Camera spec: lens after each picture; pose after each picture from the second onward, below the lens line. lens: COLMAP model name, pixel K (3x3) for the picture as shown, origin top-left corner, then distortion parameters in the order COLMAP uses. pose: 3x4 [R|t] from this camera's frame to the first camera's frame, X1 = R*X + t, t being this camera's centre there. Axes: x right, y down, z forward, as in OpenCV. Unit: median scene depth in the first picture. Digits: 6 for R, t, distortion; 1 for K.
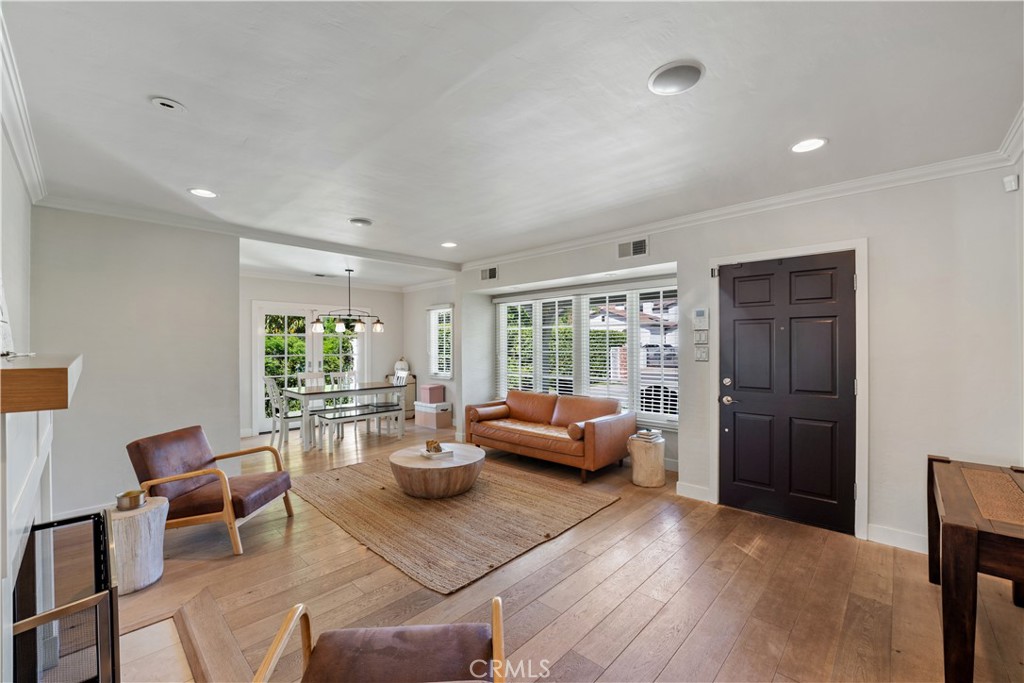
lens RADIAL K [[415.4, 0, 512.0], [0, 415.4, 341.5], [0, 0, 1]] dist [-0.028045, 0.000121]
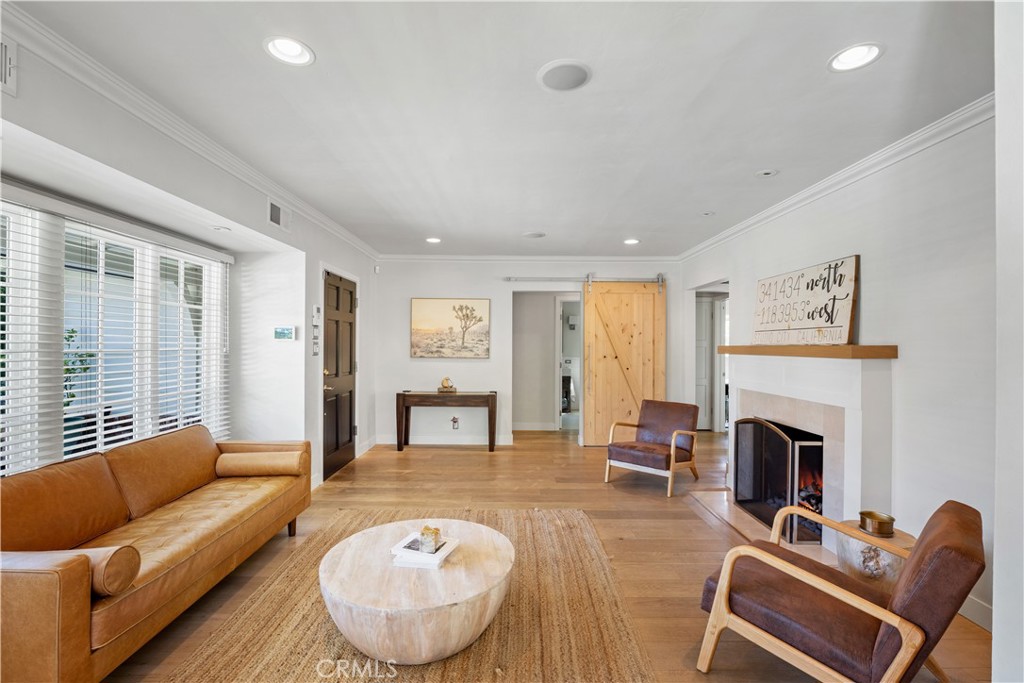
lens RADIAL K [[448.9, 0, 512.0], [0, 448.9, 341.5], [0, 0, 1]] dist [-0.000371, -0.000052]
pose [[-0.695254, 0.001808, 0.718762, -0.442827], [-0.014438, 0.999760, -0.016481, 0.017716], [-0.718619, -0.021836, -0.695061, 0.897142]]
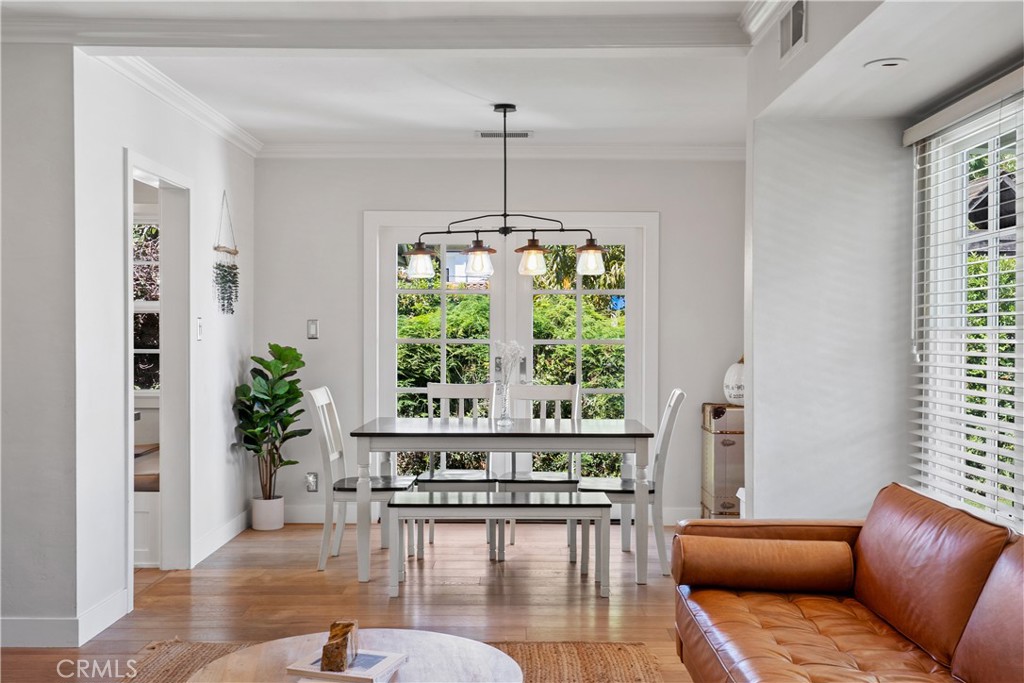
lens RADIAL K [[998.1, 0, 512.0], [0, 998.1, 341.5], [0, 0, 1]] dist [0.020822, 0.006375]
pose [[0.682689, 0.011331, -0.730622, 0.270828], [0.000464, 0.999873, 0.015940, 0.021949], [0.730709, -0.011221, 0.682597, 0.424529]]
